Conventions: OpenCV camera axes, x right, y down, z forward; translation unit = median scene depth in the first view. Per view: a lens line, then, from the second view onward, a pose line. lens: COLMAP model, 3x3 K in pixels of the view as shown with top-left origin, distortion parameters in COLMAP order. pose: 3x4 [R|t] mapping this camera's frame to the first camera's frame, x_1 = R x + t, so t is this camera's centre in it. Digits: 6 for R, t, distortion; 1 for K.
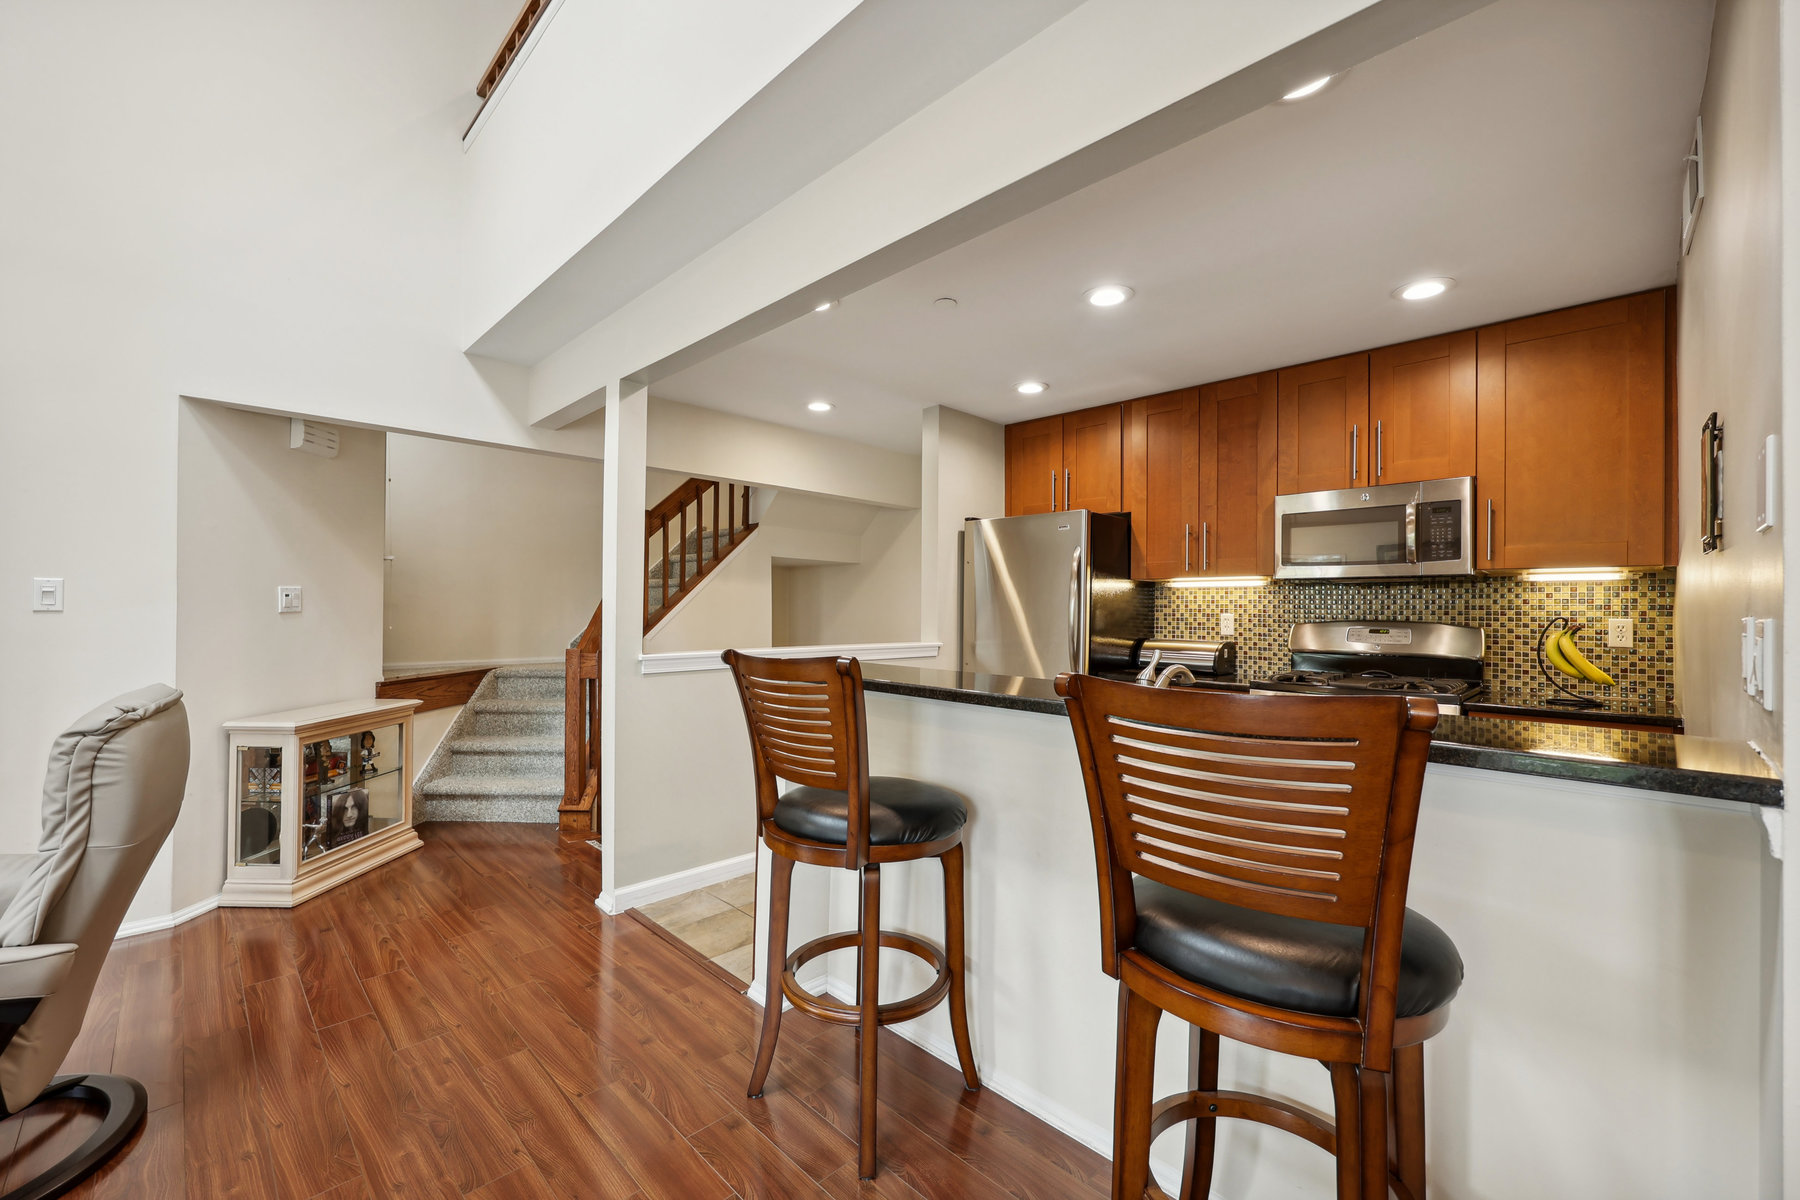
lens RADIAL K [[734.7, 0, 896.2], [0, 734.7, 602.5], [0, 0, 1]] dist [0.001978, -0.000079]
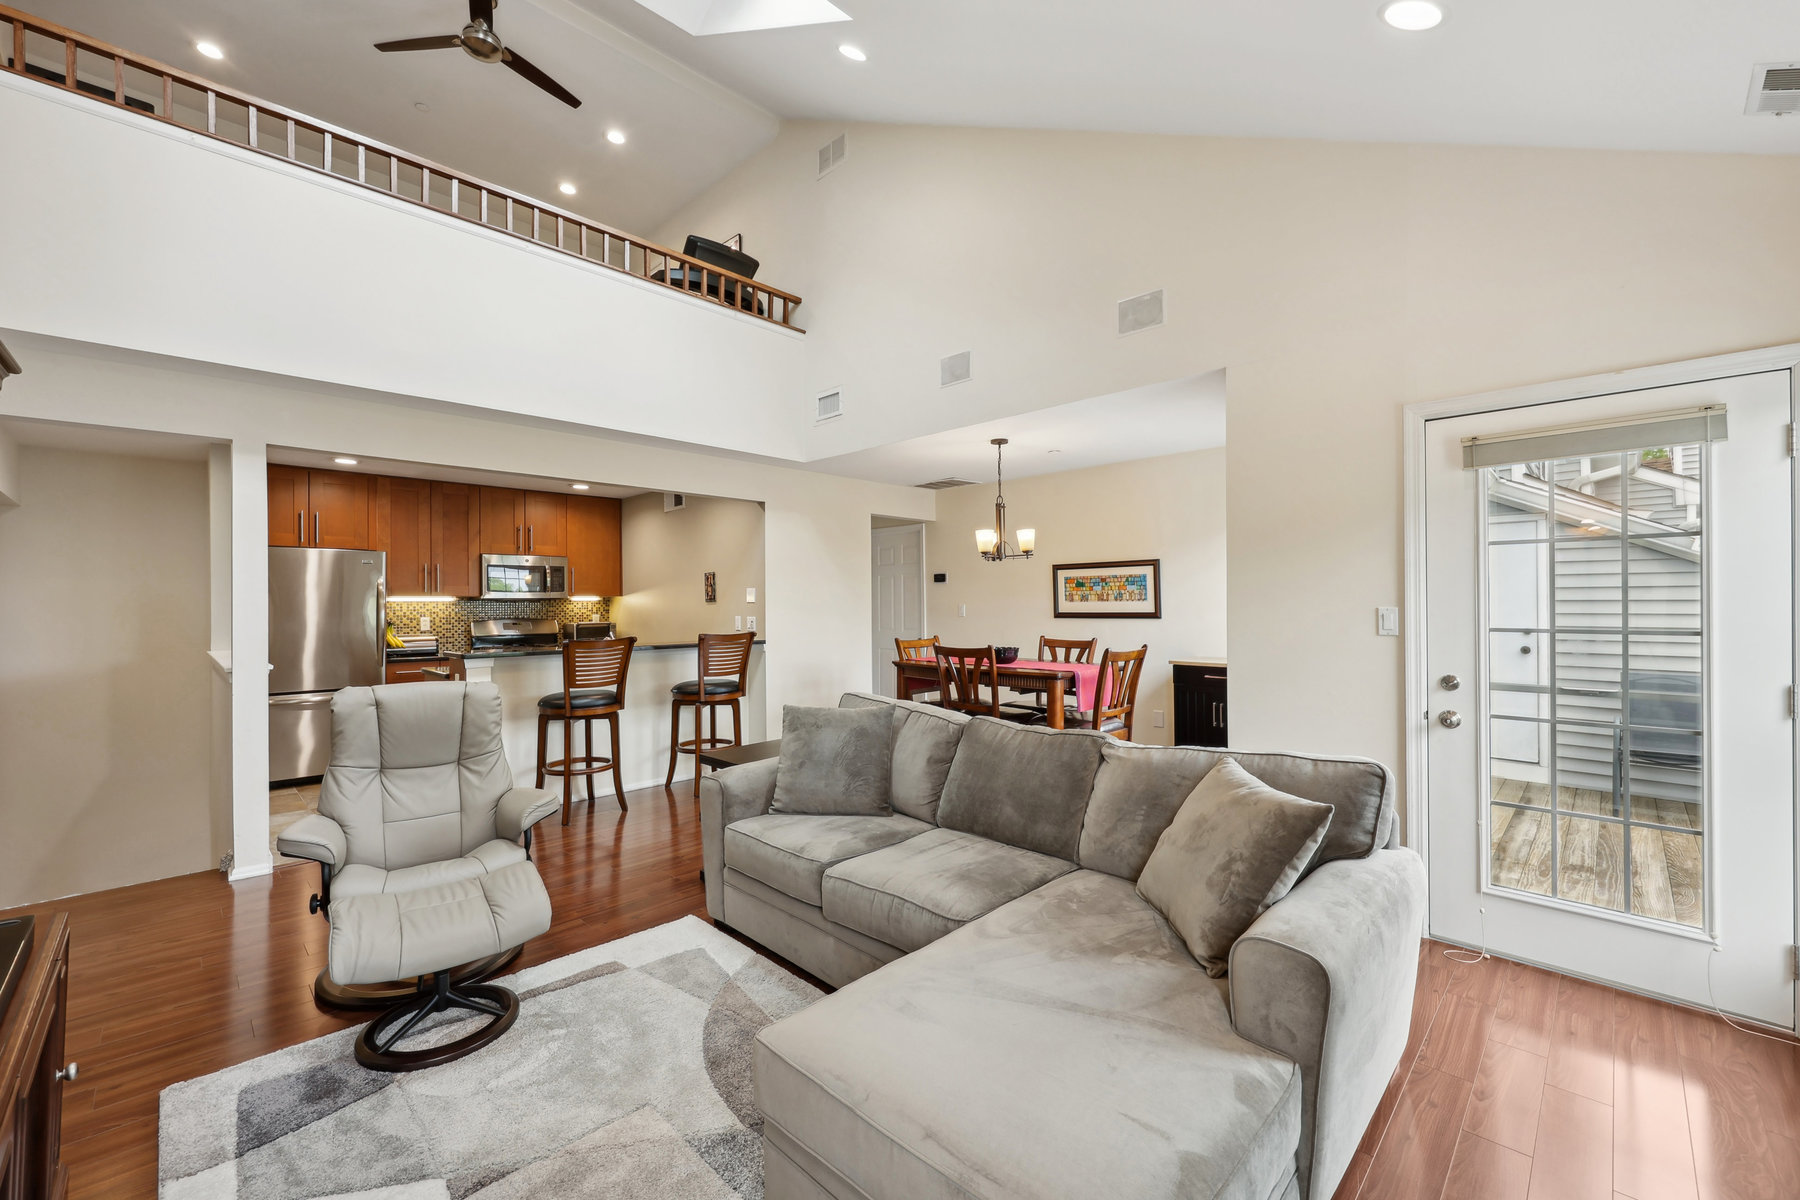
lens RADIAL K [[734.7, 0, 892.0], [0, 734.7, 602.1], [0, 0, 1]] dist [0.001978, -0.000079]
pose [[0.000940, -0.007964, 0.999968, -1.419048], [-0.002904, 0.999964, 0.007967, -0.042414], [-0.999995, -0.002911, 0.000917, -0.046983]]
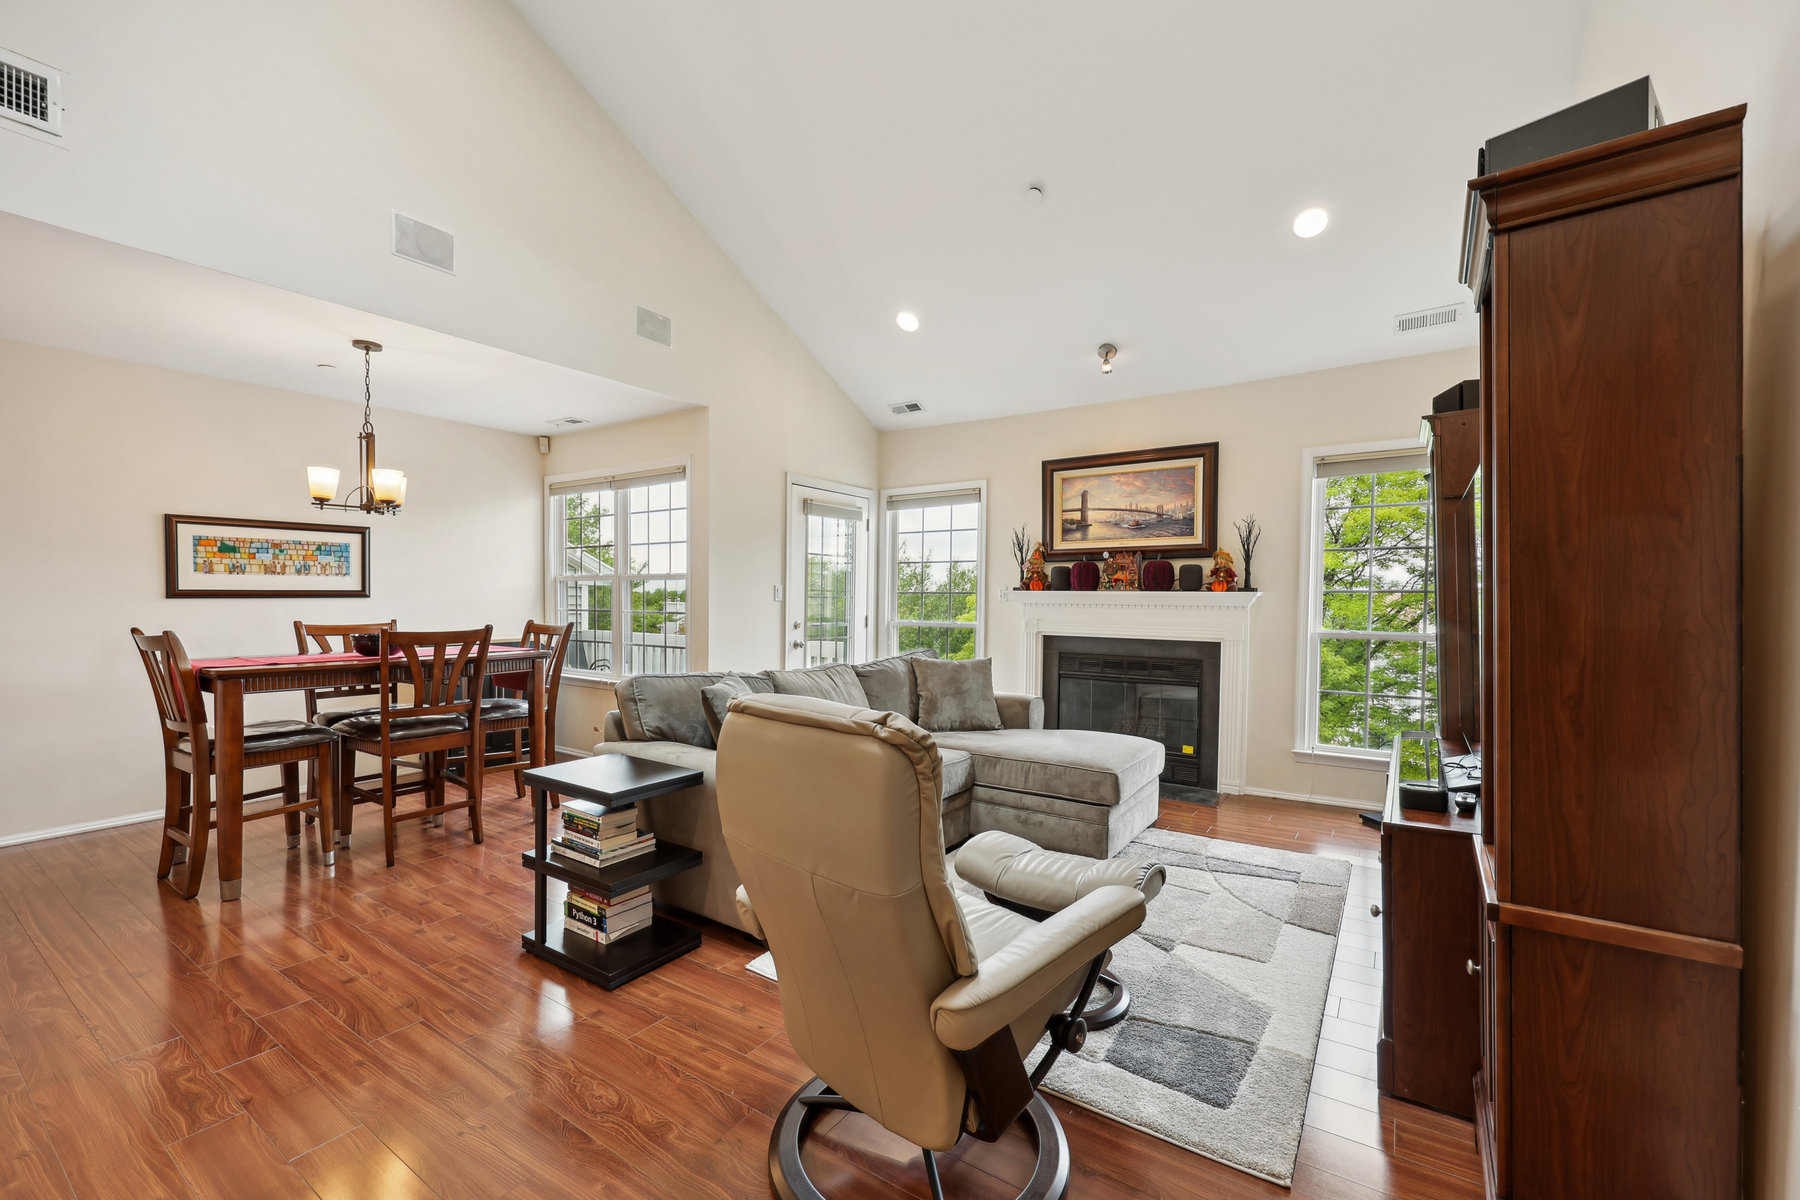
lens RADIAL K [[734.7, 0, 904.4], [0, 734.7, 618.2], [0, 0, 1]] dist [0.001978, -0.000079]
pose [[-0.980738, -0.007742, -0.195175, -0.496087], [-0.011625, 0.999756, 0.018758, 0.007099], [0.194982, 0.020666, -0.980589, 0.926579]]
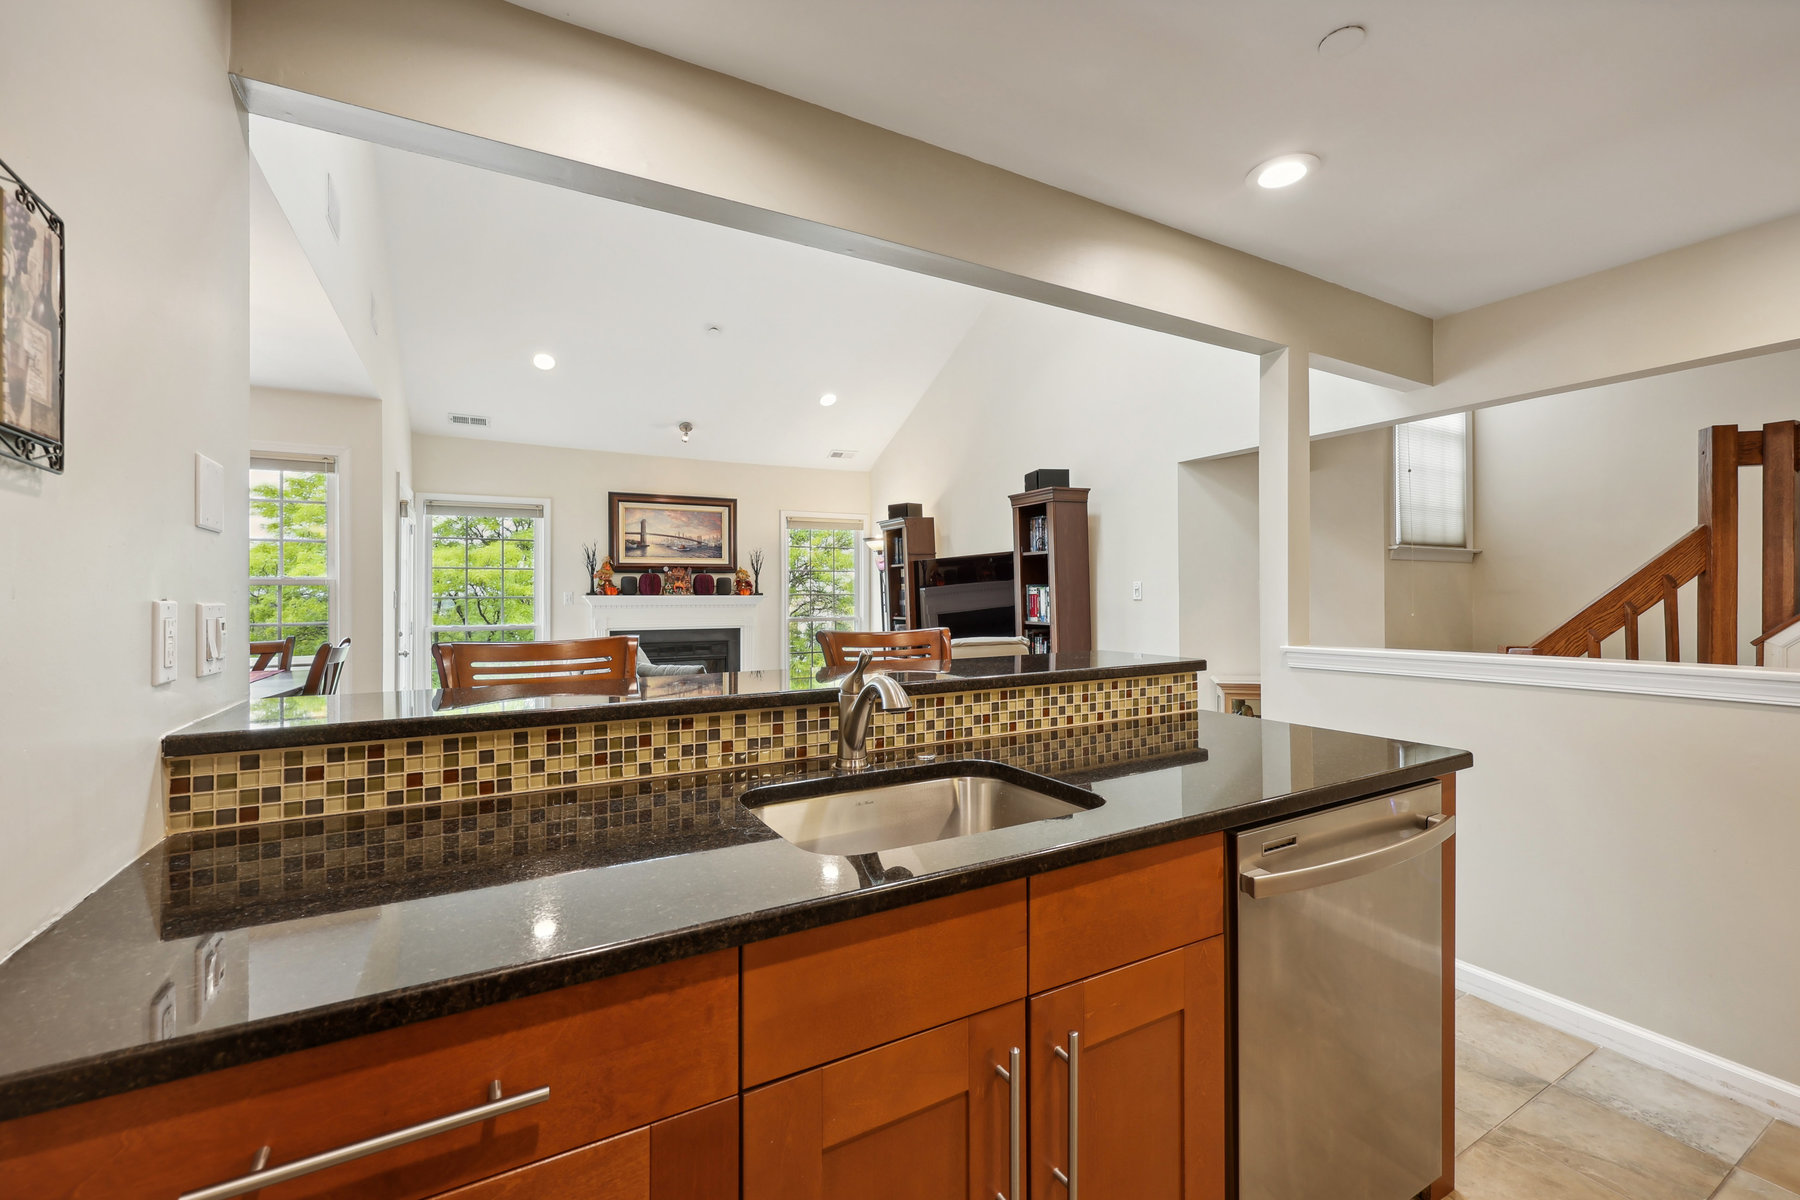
lens RADIAL K [[734.7, 0, 894.5], [0, 734.7, 598.7], [0, 0, 1]] dist [0.001978, -0.000079]
pose [[-0.273734, -0.005596, -0.961789, 0.590143], [0.014001, 0.999854, -0.009803, 0.013229], [0.961703, -0.016149, -0.273616, 0.704630]]
